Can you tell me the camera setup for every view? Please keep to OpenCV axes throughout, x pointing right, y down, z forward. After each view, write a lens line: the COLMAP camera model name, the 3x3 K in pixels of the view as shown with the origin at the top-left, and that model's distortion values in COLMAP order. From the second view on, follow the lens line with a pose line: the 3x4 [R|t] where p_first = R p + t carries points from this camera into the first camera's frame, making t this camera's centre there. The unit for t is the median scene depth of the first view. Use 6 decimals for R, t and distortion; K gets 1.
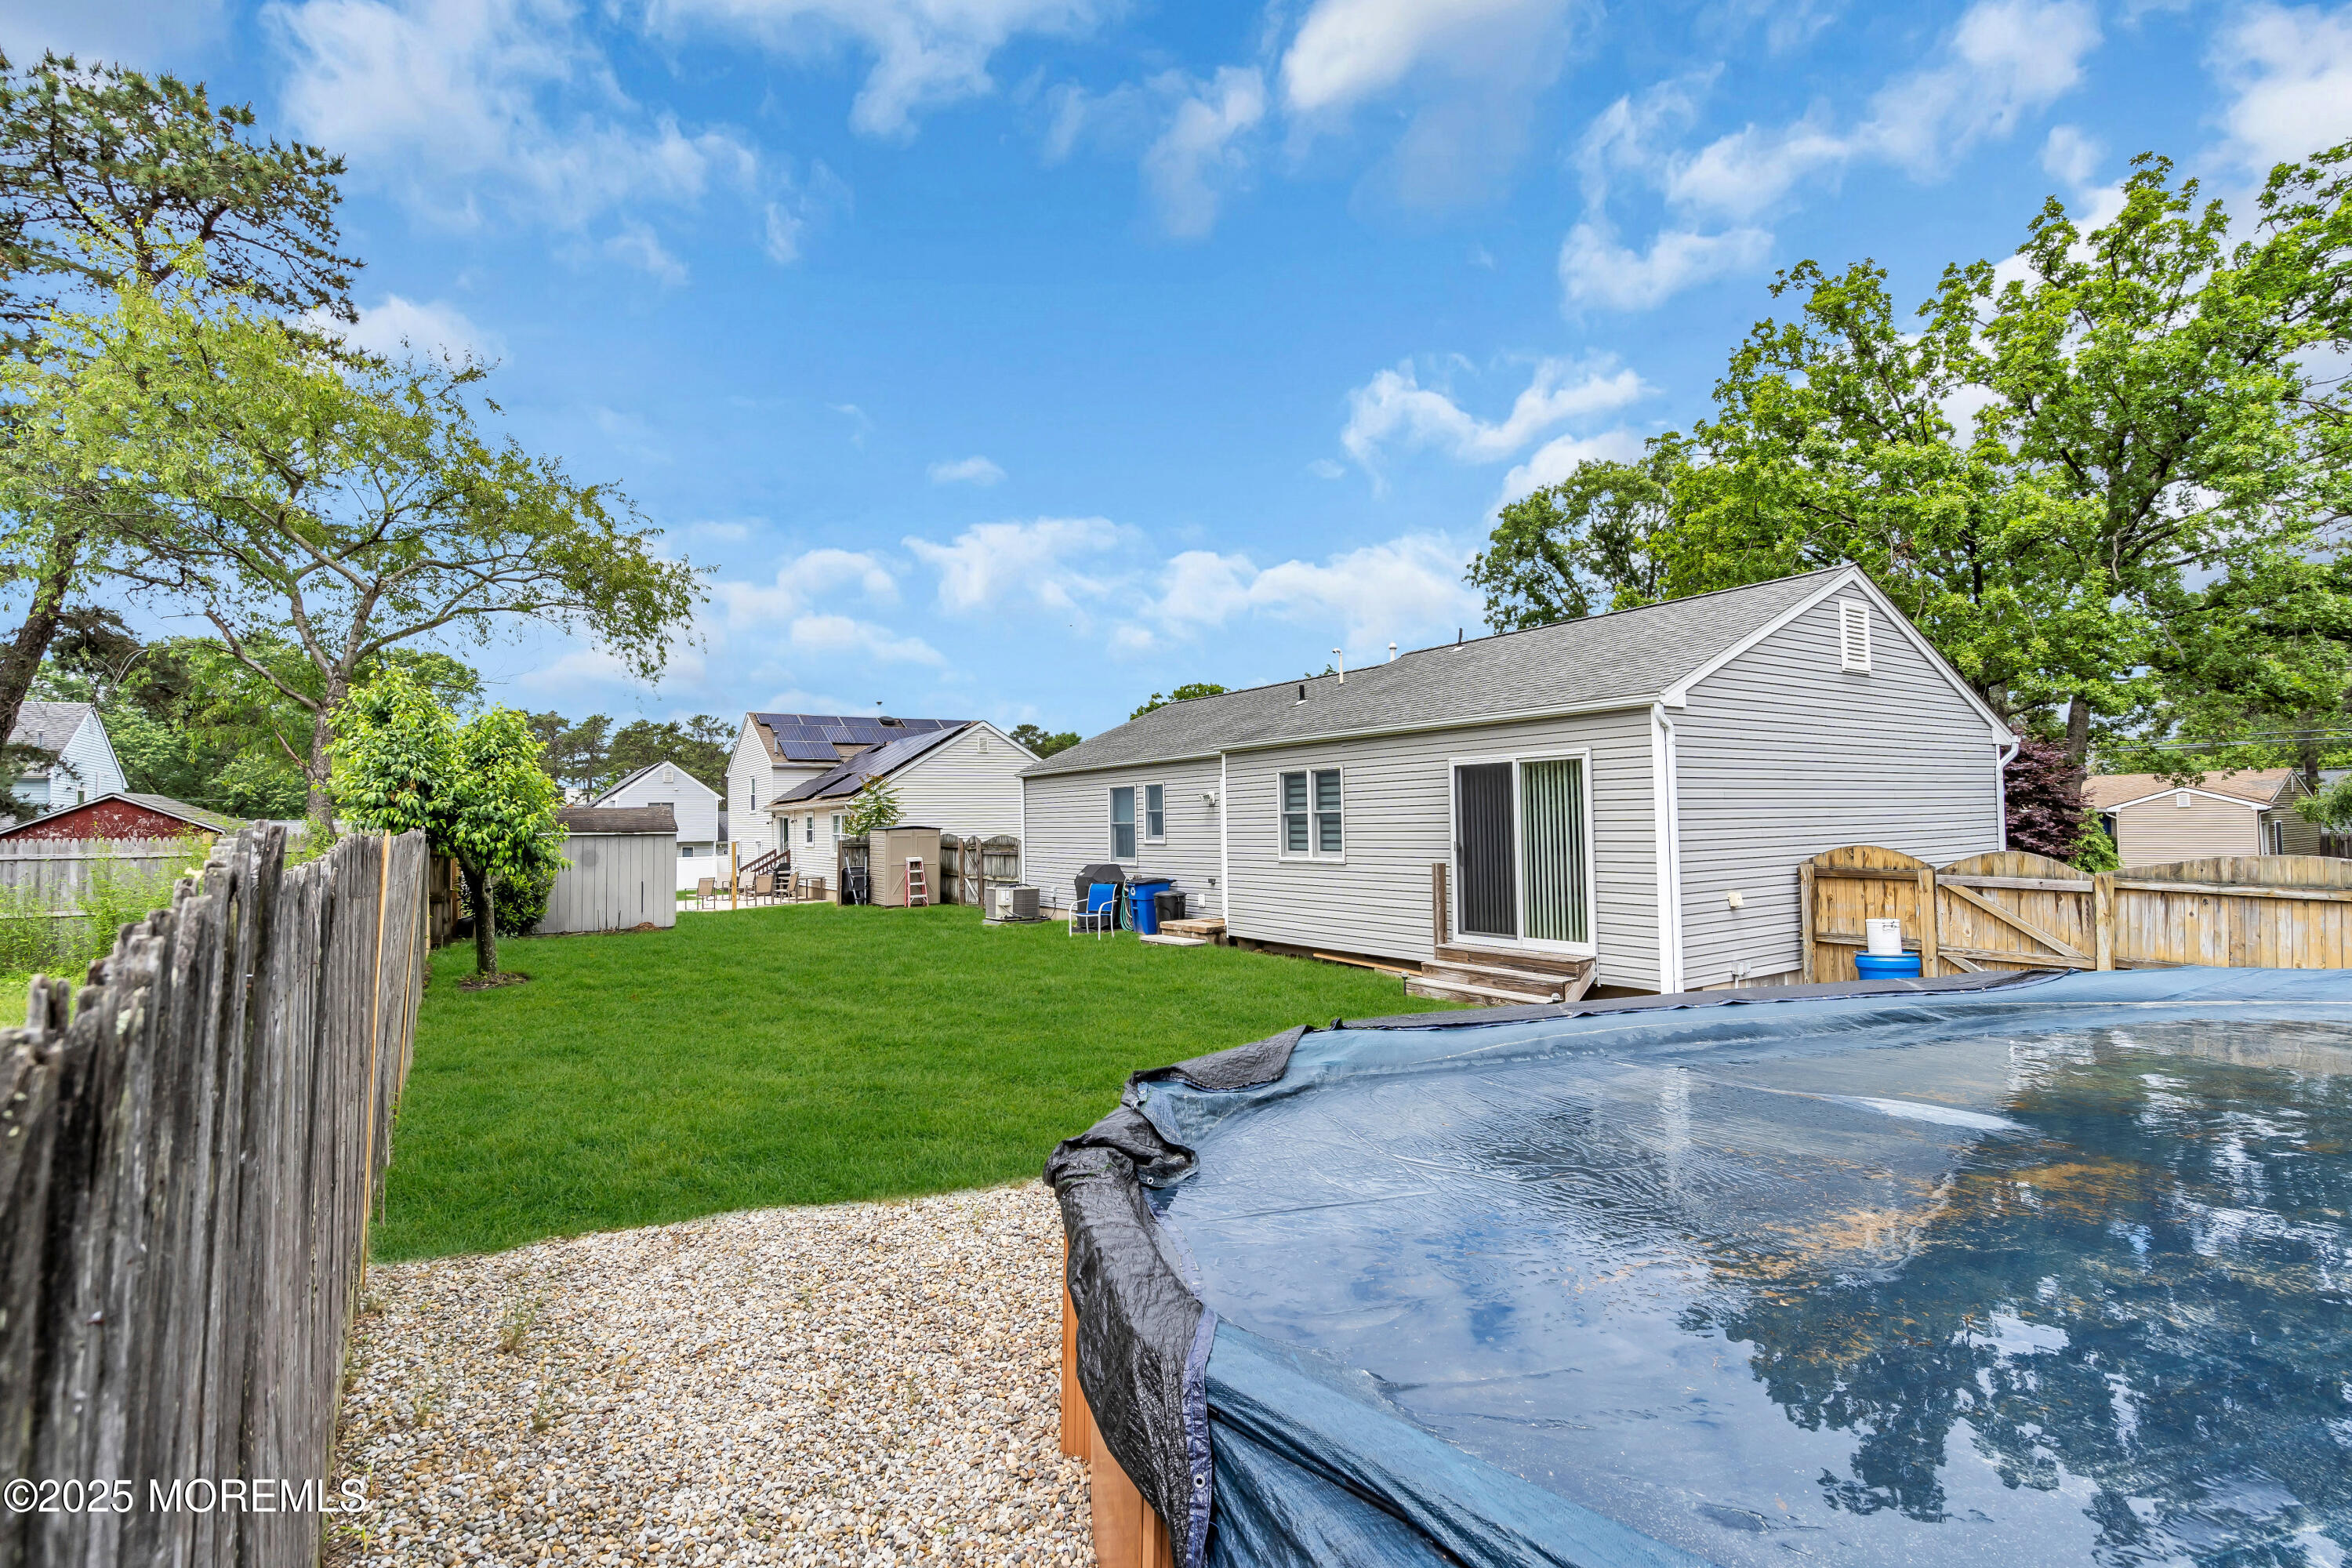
lens RADIAL K [[1078.1, 0, 1176.0], [0, 1078.1, 784.0], [0, 0, 1]] dist [-0.001991, -0.000319]
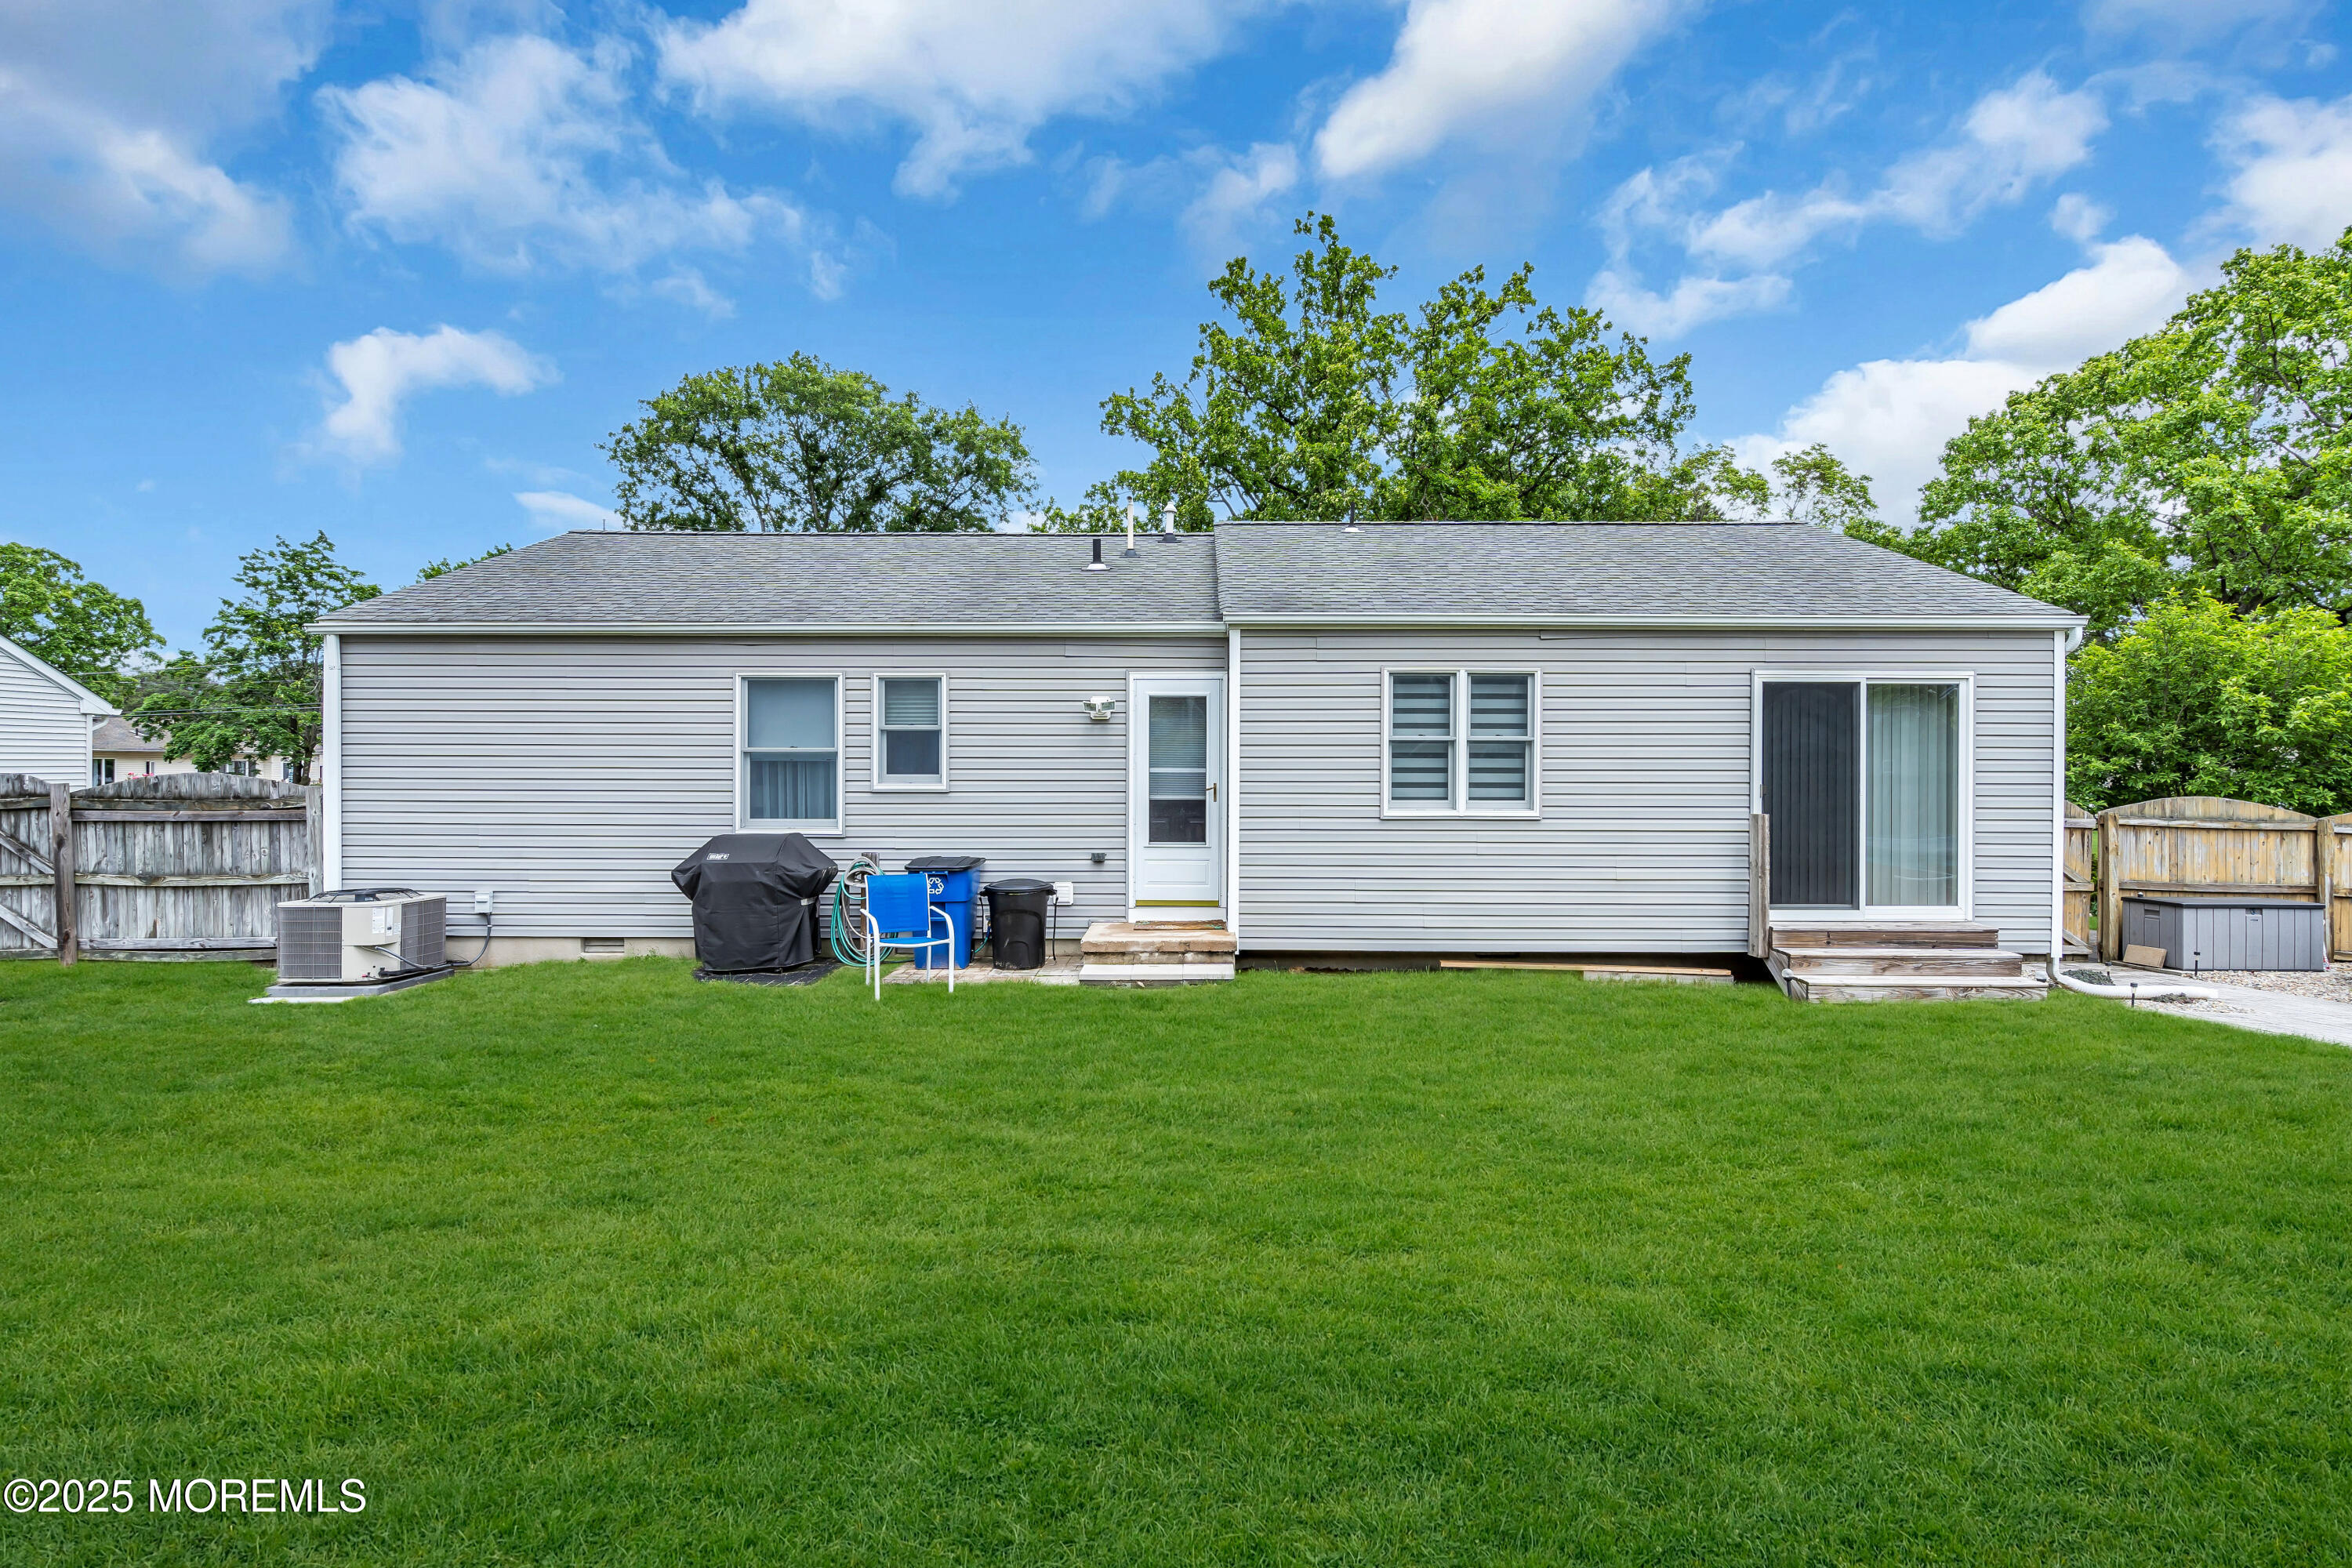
lens RADIAL K [[1078.1, 0, 1176.0], [0, 1078.1, 784.0], [0, 0, 1]] dist [-0.001991, -0.000319]
pose [[0.551303, 0.009181, 0.834255, -0.489057], [-0.042660, 0.998942, 0.017198, 0.048844], [-0.833214, -0.045070, 0.551111, 0.788949]]
